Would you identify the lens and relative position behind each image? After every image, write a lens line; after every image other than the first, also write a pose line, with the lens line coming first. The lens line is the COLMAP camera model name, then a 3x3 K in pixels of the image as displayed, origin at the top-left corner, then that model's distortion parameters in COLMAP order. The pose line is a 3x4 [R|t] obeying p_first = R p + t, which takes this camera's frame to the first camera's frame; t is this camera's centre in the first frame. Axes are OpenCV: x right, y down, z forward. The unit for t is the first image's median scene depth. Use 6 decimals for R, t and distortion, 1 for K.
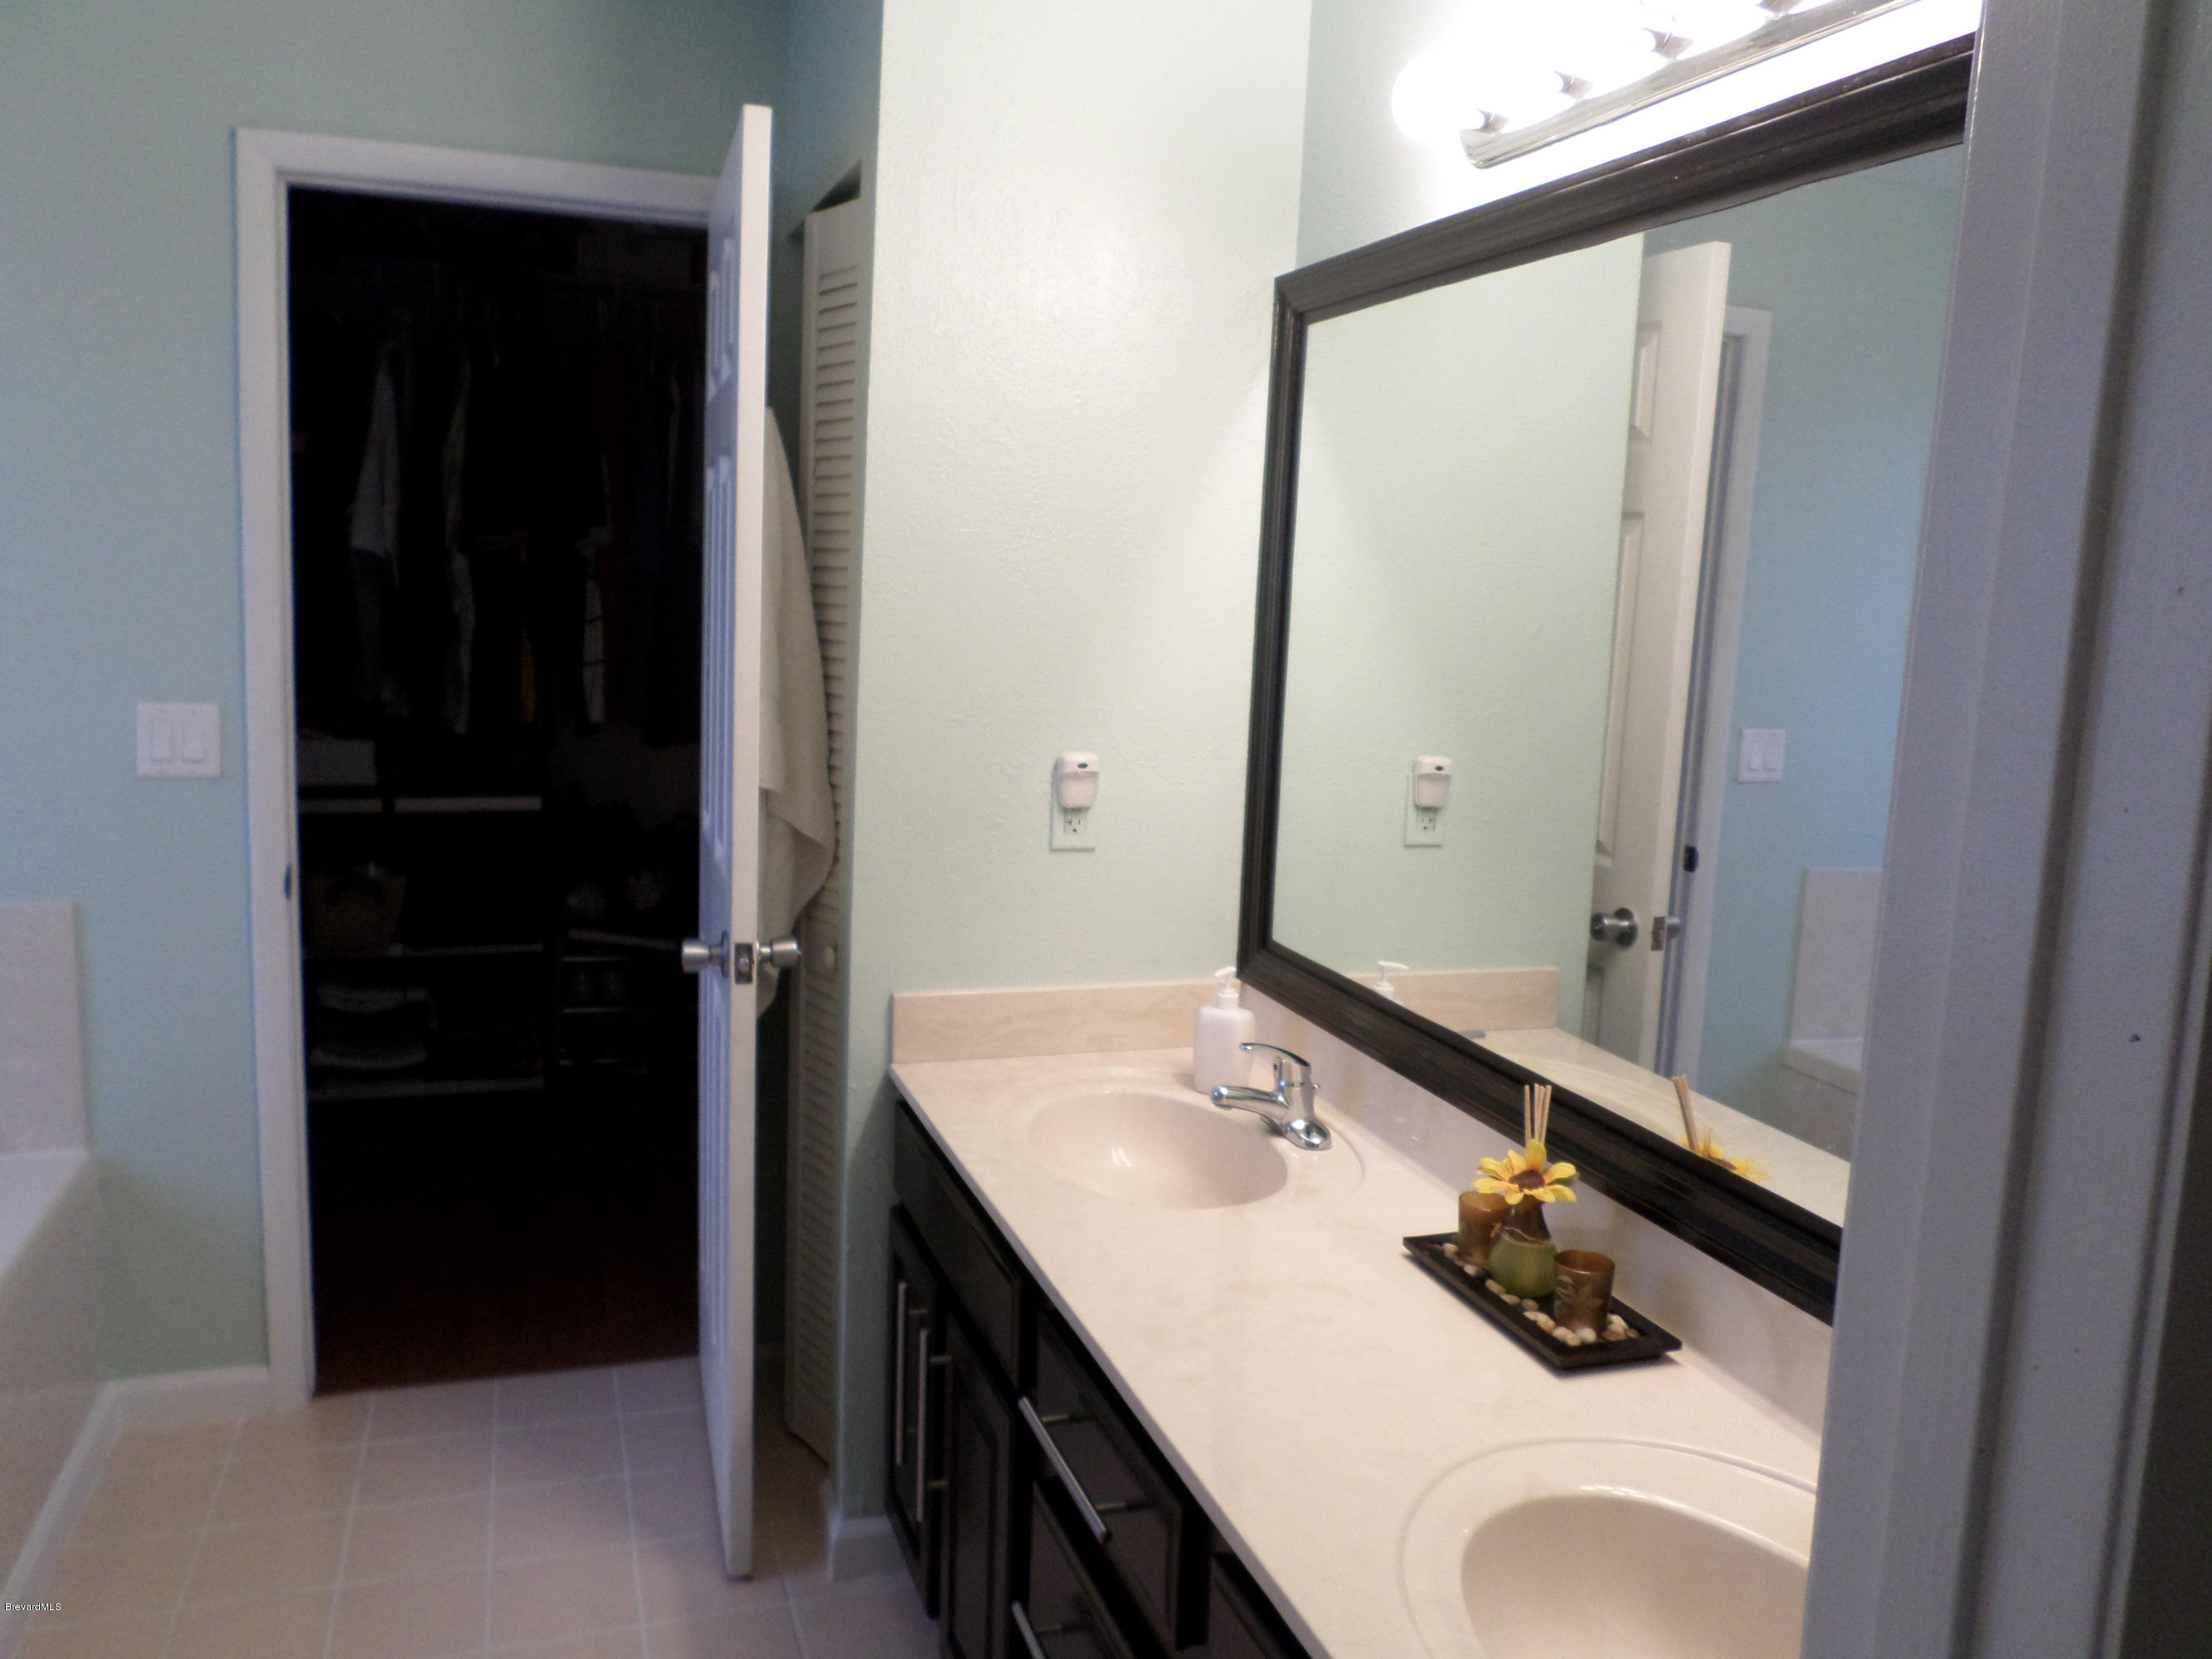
lens RADIAL K [[1690.2, 0, 1094.6], [0, 1690.2, 813.5], [0, 0, 1]] dist [-0.012940, 0.005153]
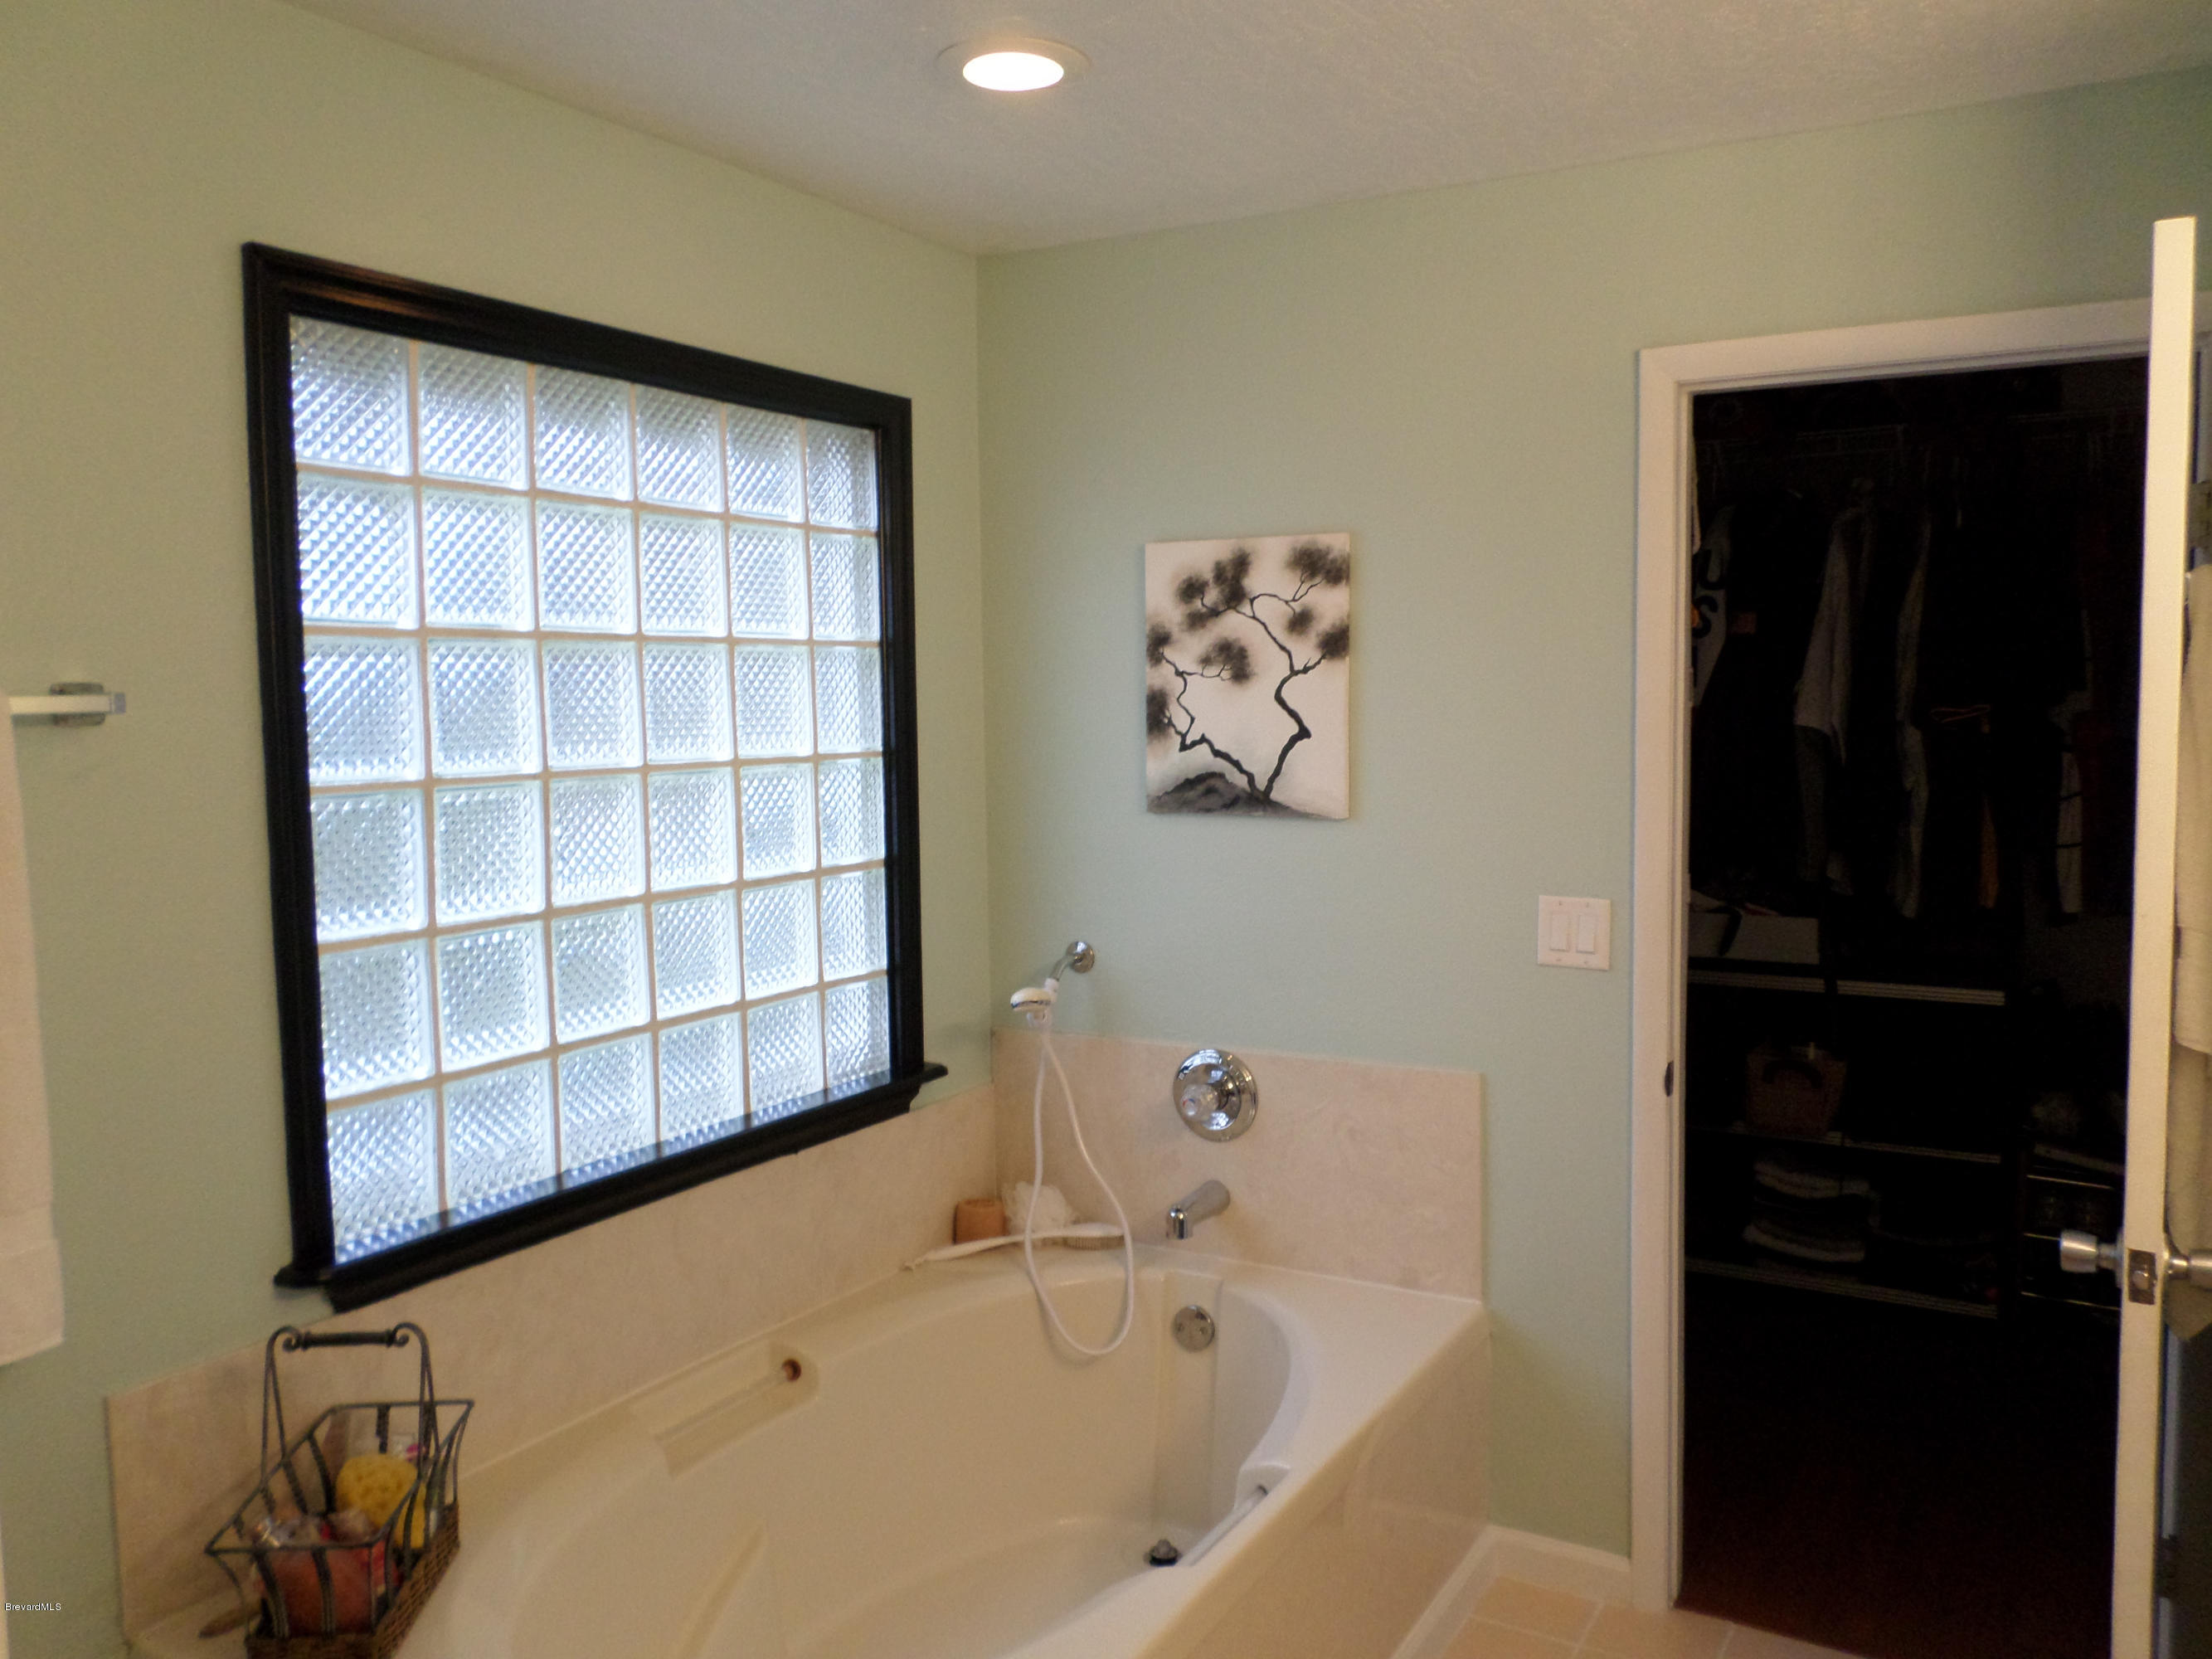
lens RADIAL K [[1690.2, 0, 1094.6], [0, 1690.2, 813.5], [0, 0, 1]] dist [-0.012940, 0.005153]
pose [[0.649460, 0.015579, -0.760237, 0.053427], [-0.074933, 0.996235, -0.043600, -0.043685], [0.756695, 0.085283, 0.648182, 0.079214]]
